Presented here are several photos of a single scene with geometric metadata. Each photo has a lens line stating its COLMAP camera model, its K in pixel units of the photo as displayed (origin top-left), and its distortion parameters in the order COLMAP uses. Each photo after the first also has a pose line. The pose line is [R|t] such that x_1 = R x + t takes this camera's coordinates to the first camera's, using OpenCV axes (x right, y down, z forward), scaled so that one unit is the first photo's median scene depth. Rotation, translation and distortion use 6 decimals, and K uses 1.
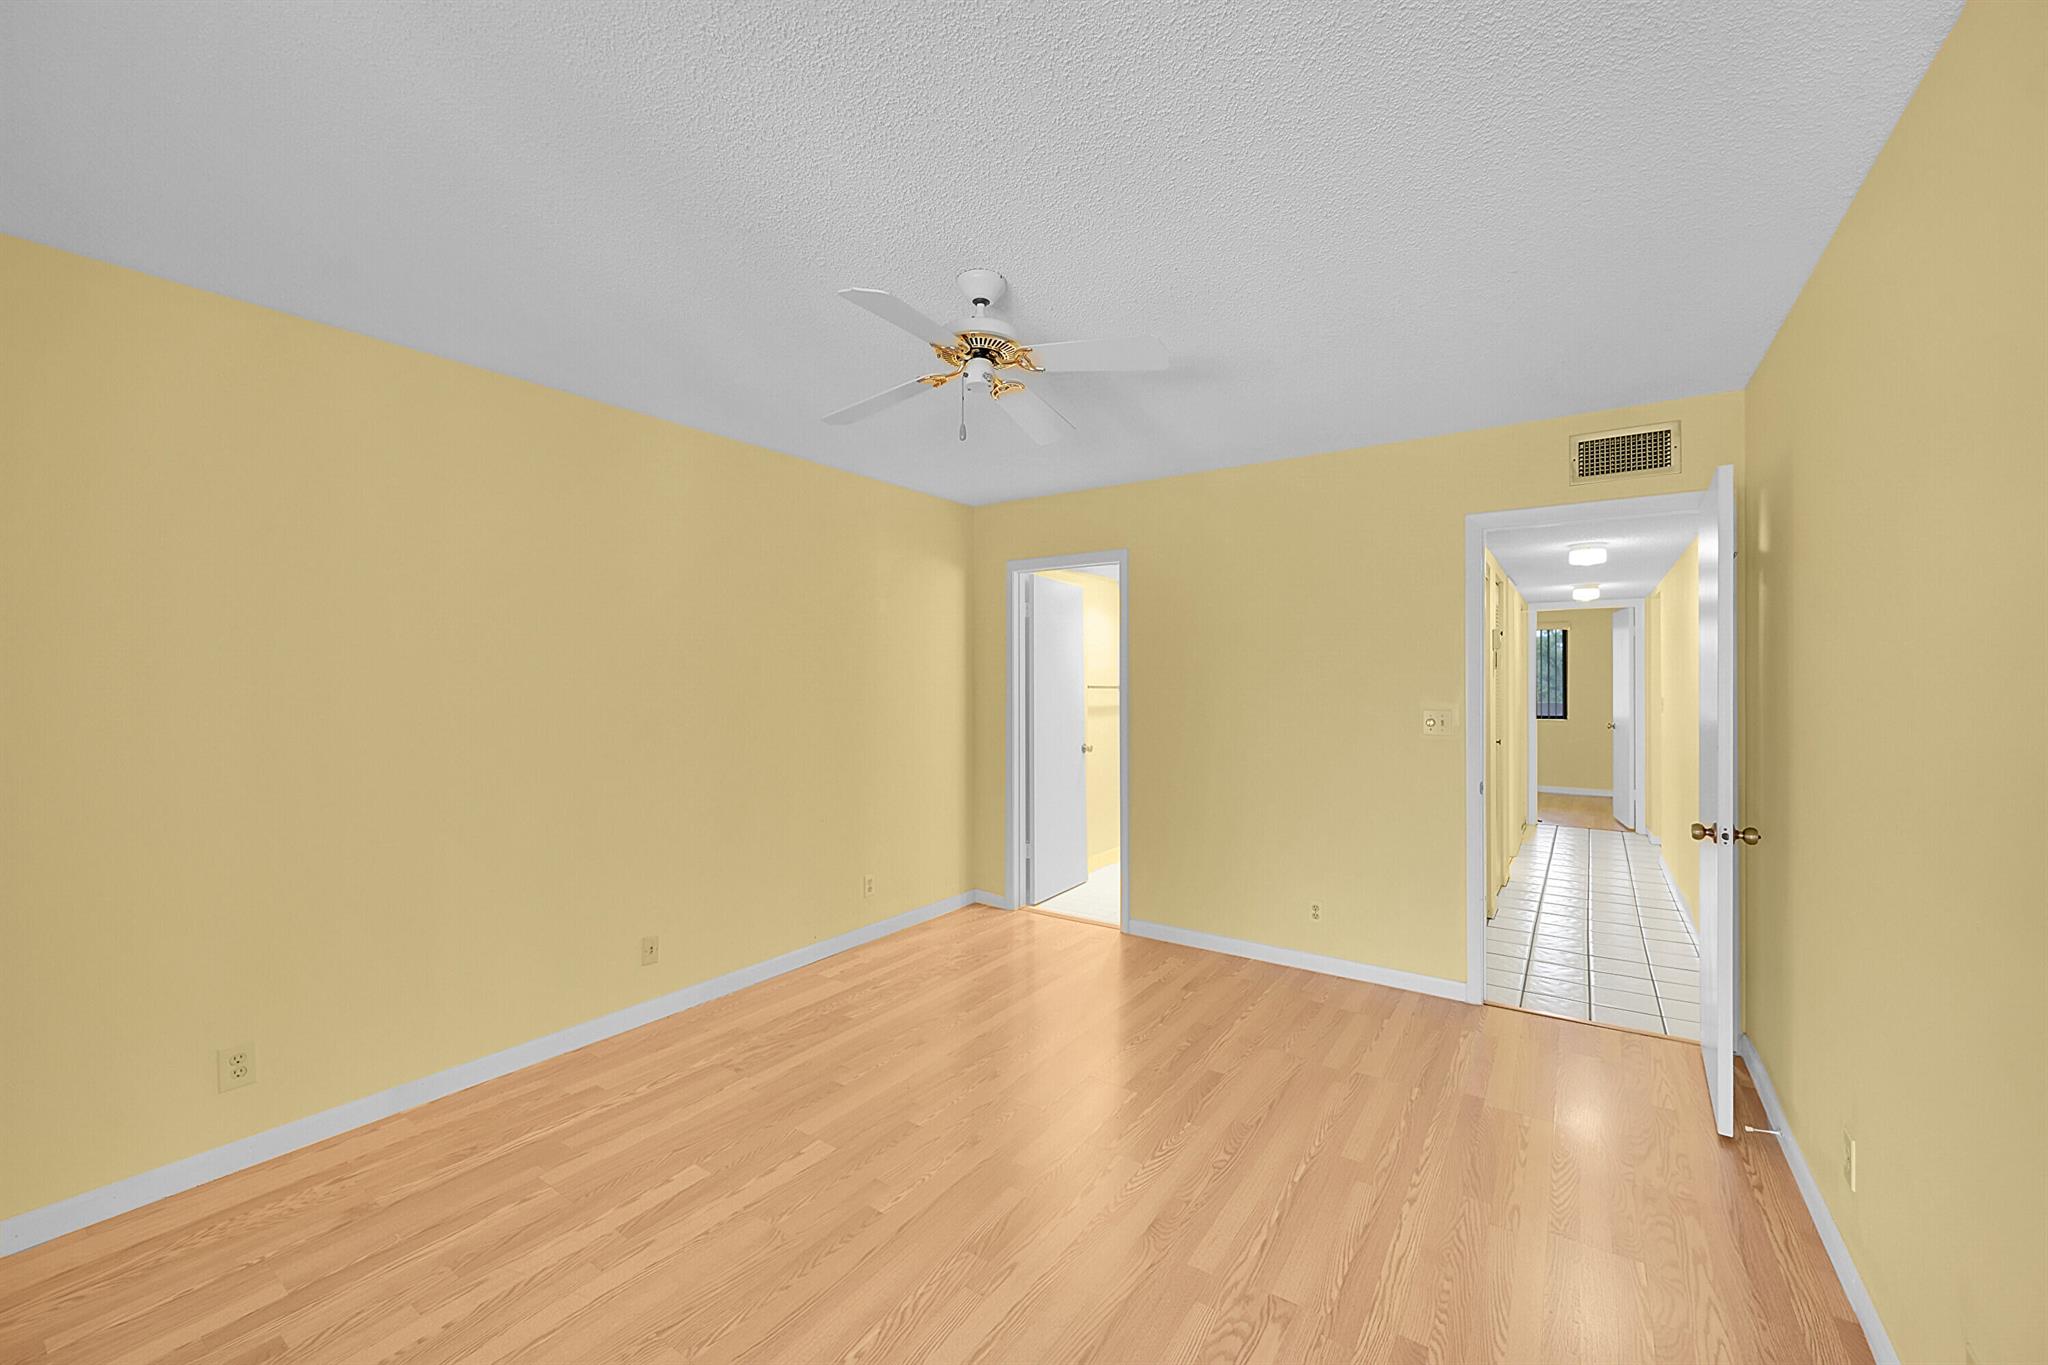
lens RADIAL K [[804.5, 0, 1033.8], [0, 804.5, 679.6], [0, 0, 1]] dist [0.000394, -0.000156]
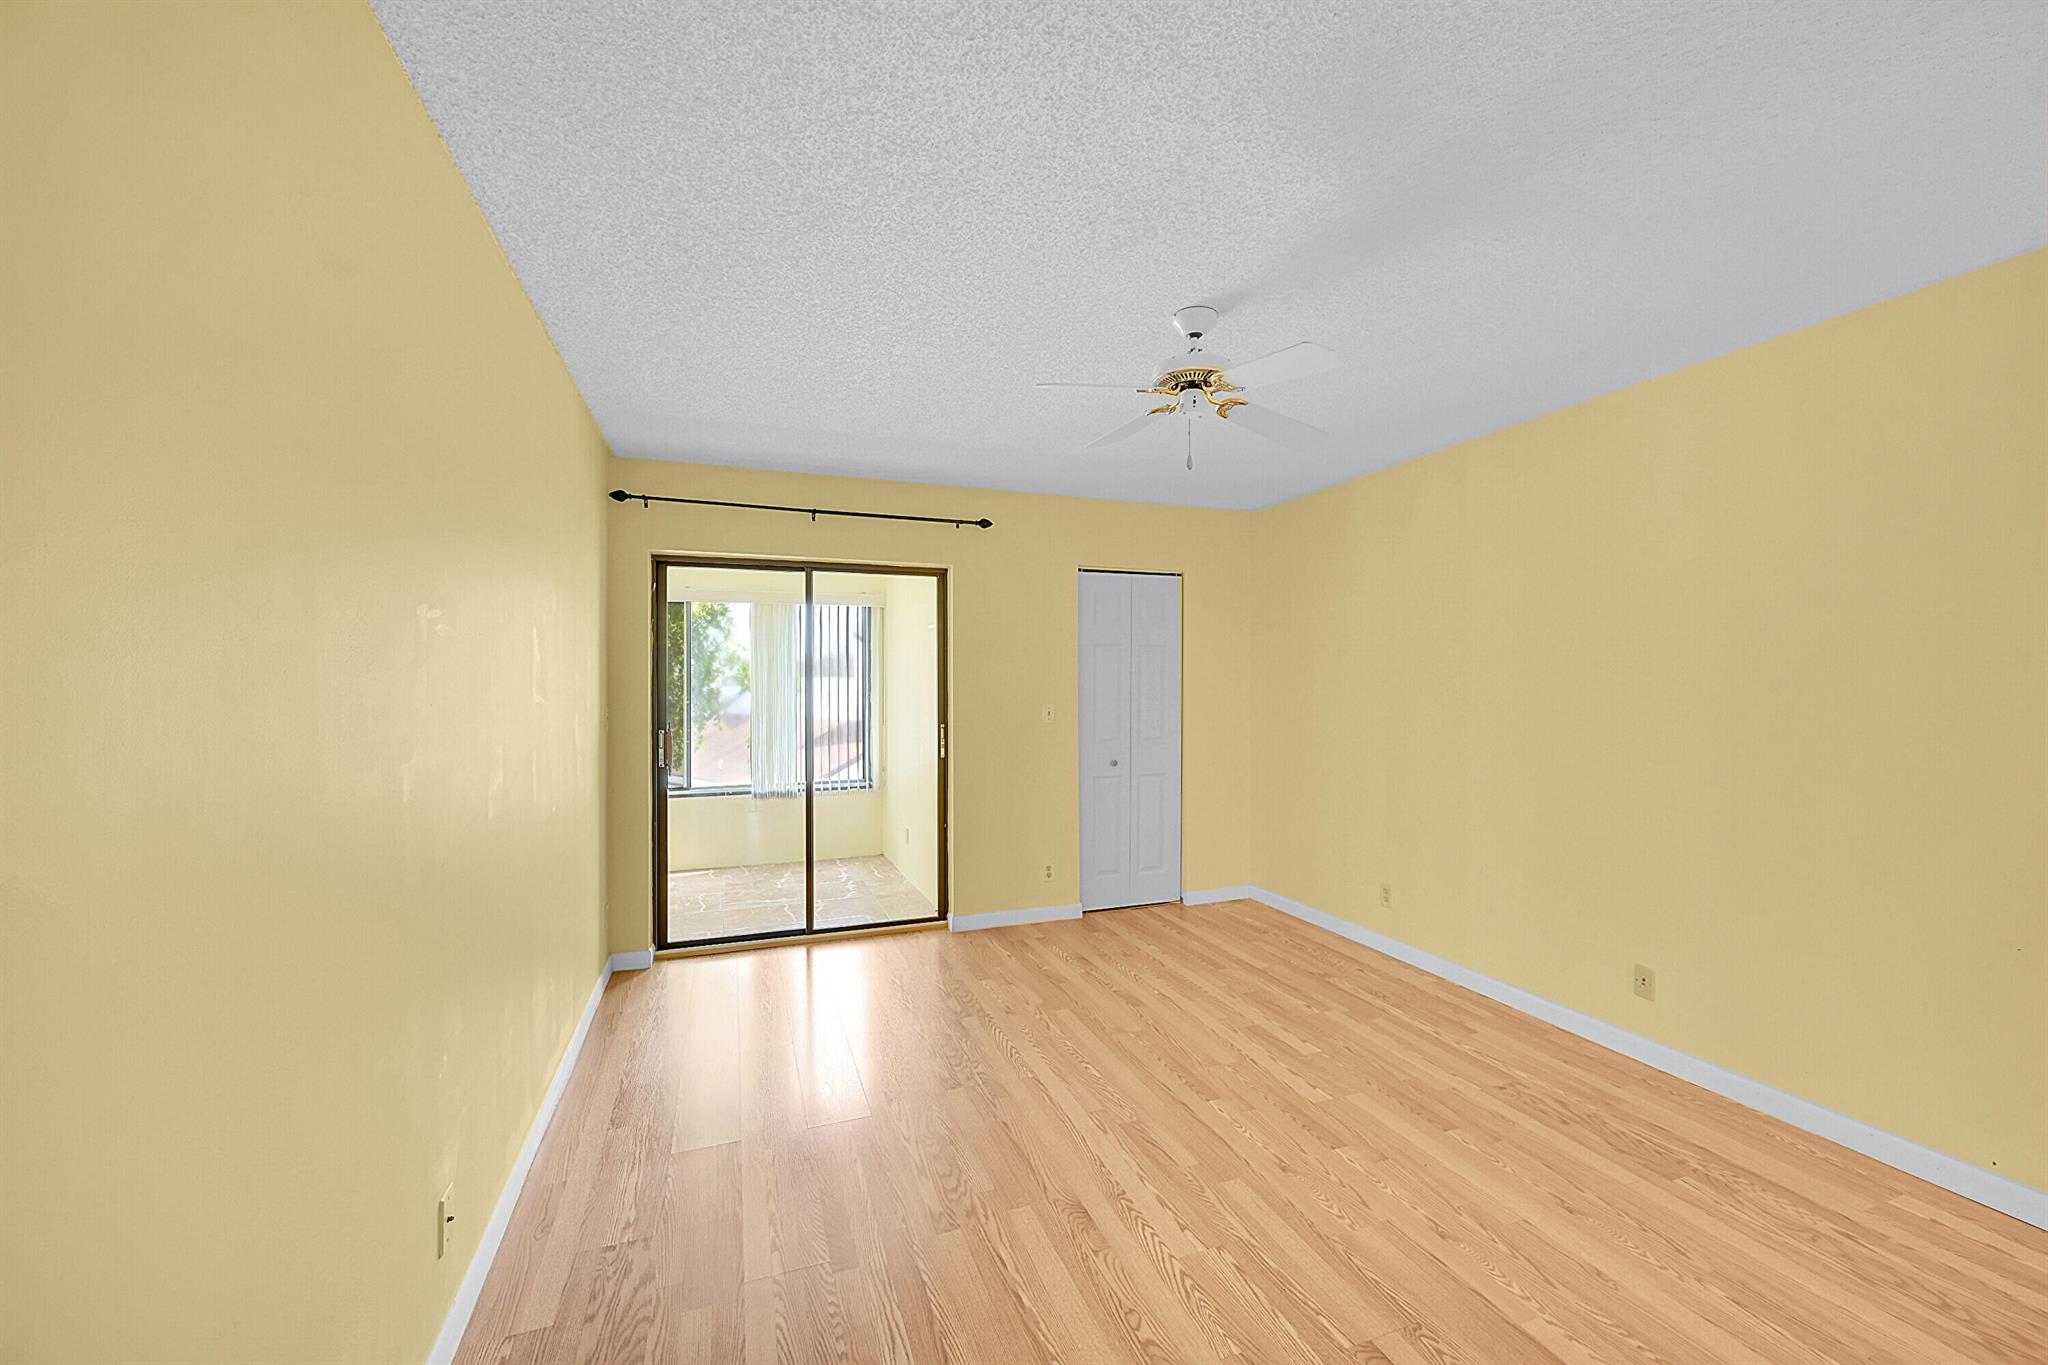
lens RADIAL K [[804.5, 0, 1030.9], [0, 804.5, 682.3], [0, 0, 1]] dist [0.000394, -0.000156]
pose [[-0.582063, 0.001050, -0.813143, 0.832068], [0.003561, 0.999993, -0.001258, 0.005736], [0.813136, -0.003628, -0.582063, 1.260645]]
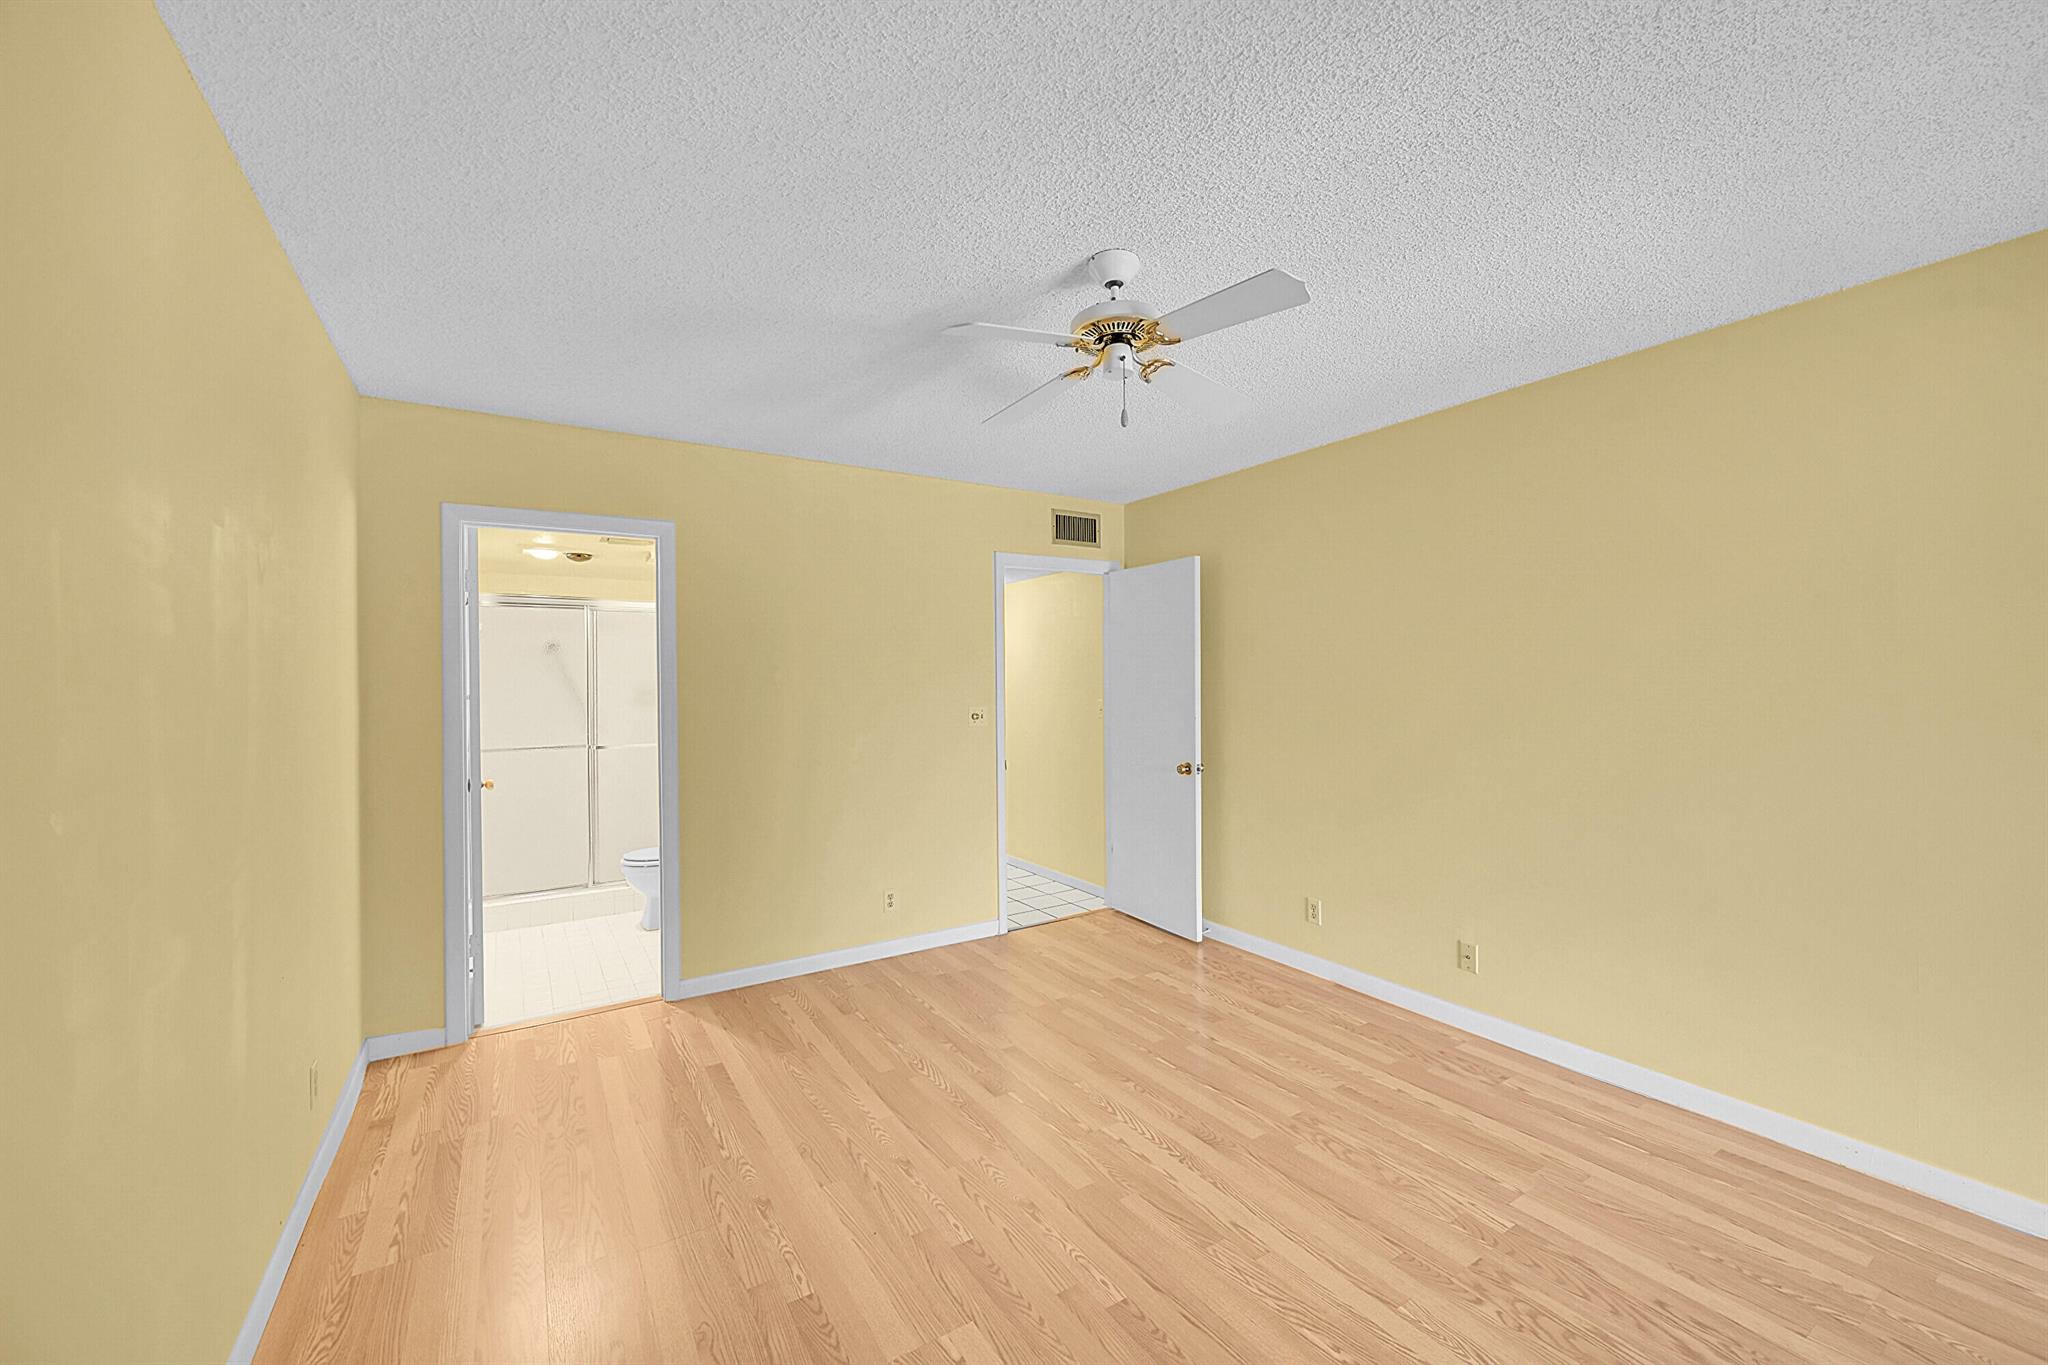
lens RADIAL K [[804.5, 0, 1033.7], [0, 804.5, 681.9], [0, 0, 1]] dist [0.000394, -0.000156]
pose [[0.392947, -0.005187, 0.919547, -0.848409], [0.008857, 0.999959, 0.001856, -0.000448], [-0.919519, 0.007416, 0.392976, 0.622301]]
